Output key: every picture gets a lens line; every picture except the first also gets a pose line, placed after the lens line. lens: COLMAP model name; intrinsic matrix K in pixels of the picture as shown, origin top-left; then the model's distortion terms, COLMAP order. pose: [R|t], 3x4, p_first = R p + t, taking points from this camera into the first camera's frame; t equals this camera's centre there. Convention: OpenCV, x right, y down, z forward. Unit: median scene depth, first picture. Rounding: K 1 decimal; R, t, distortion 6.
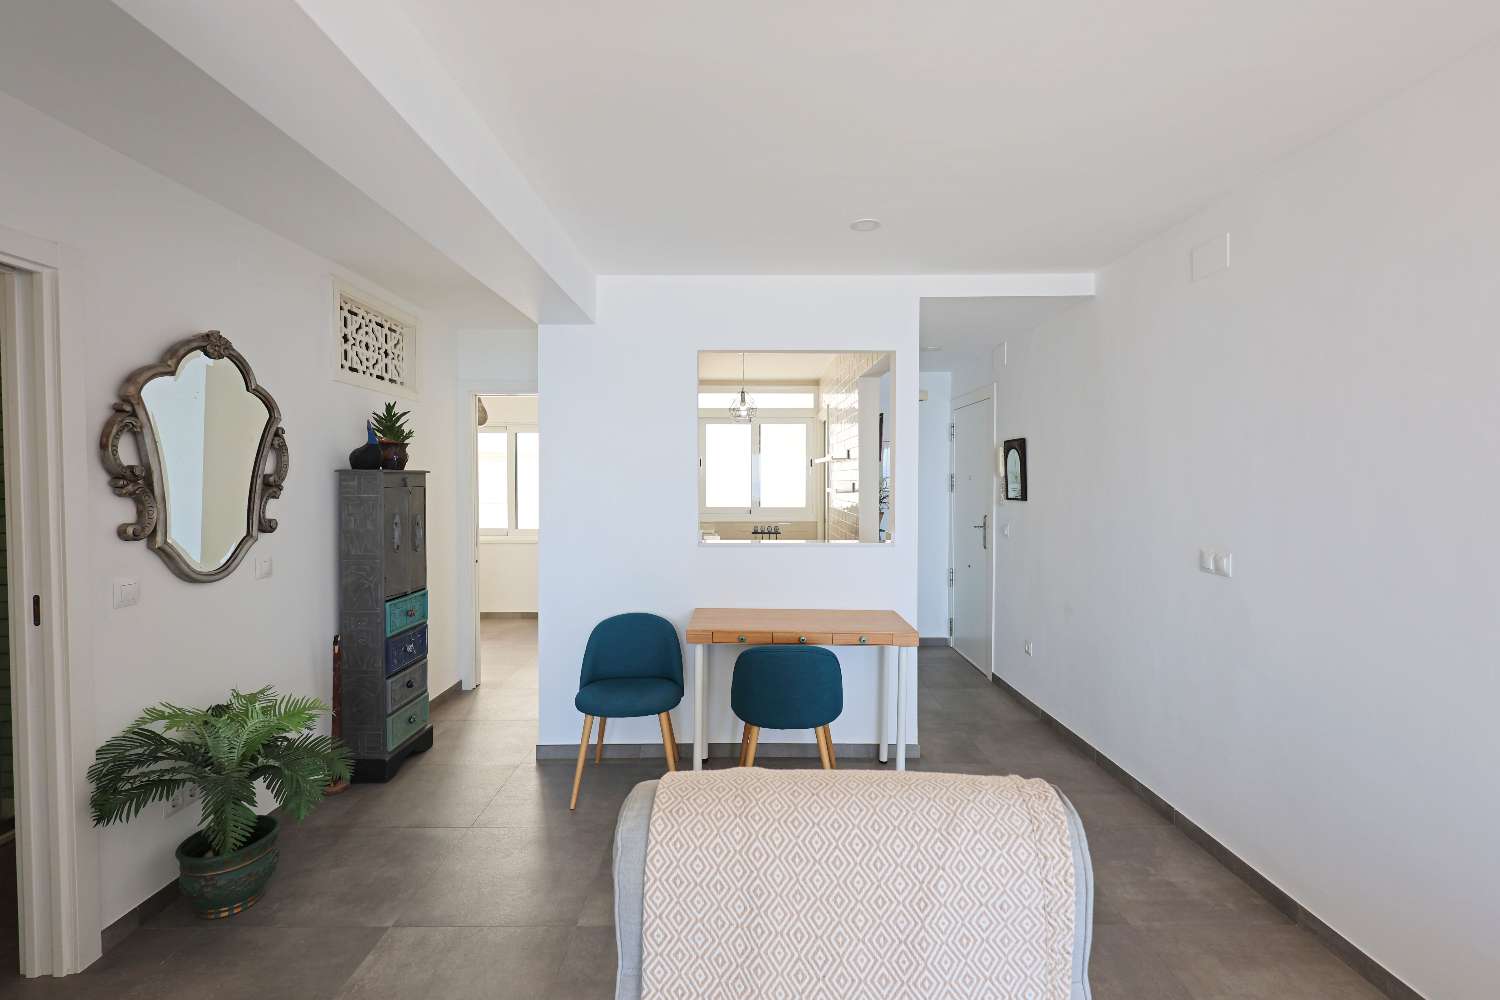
lens RADIAL K [[649.3, 0, 750.3], [0, 649.3, 495.4], [0, 0, 1]] dist [0.003095, 0.000015]
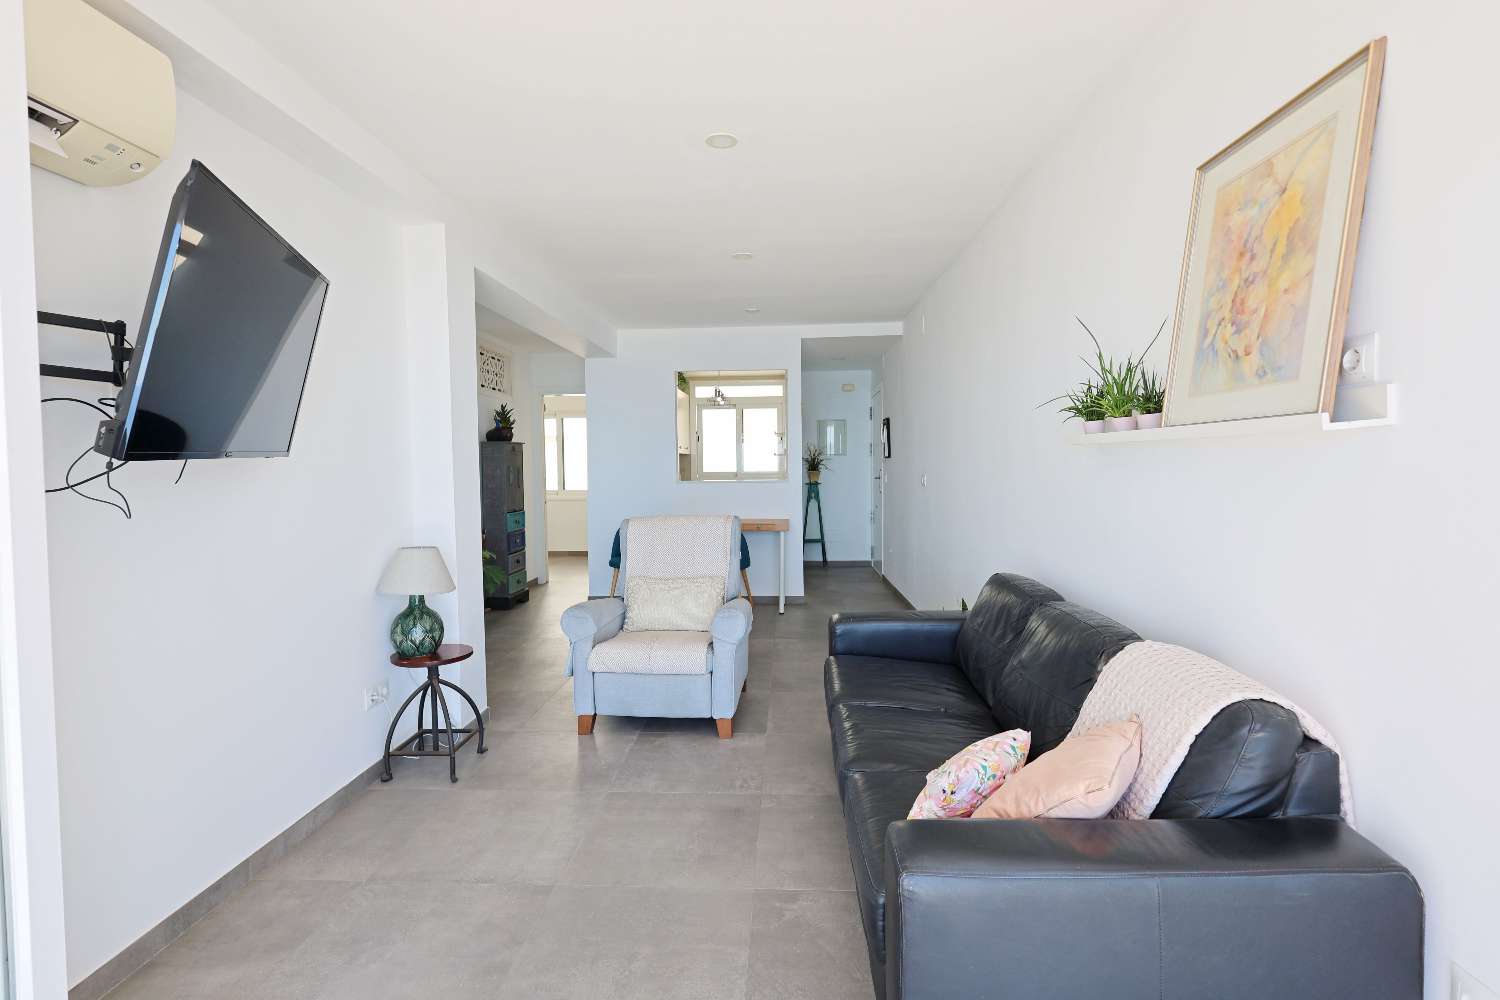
lens RADIAL K [[679.6, 0, 750.0], [0, 679.6, 500.0], [0, 0, 1]] dist [-0.000560, -0.000011]
pose [[0.998576, -0.008619, -0.052652, 0.207982], [0.010356, 0.999408, 0.032803, 0.063257], [0.052338, -0.033302, 0.998074, -0.801978]]
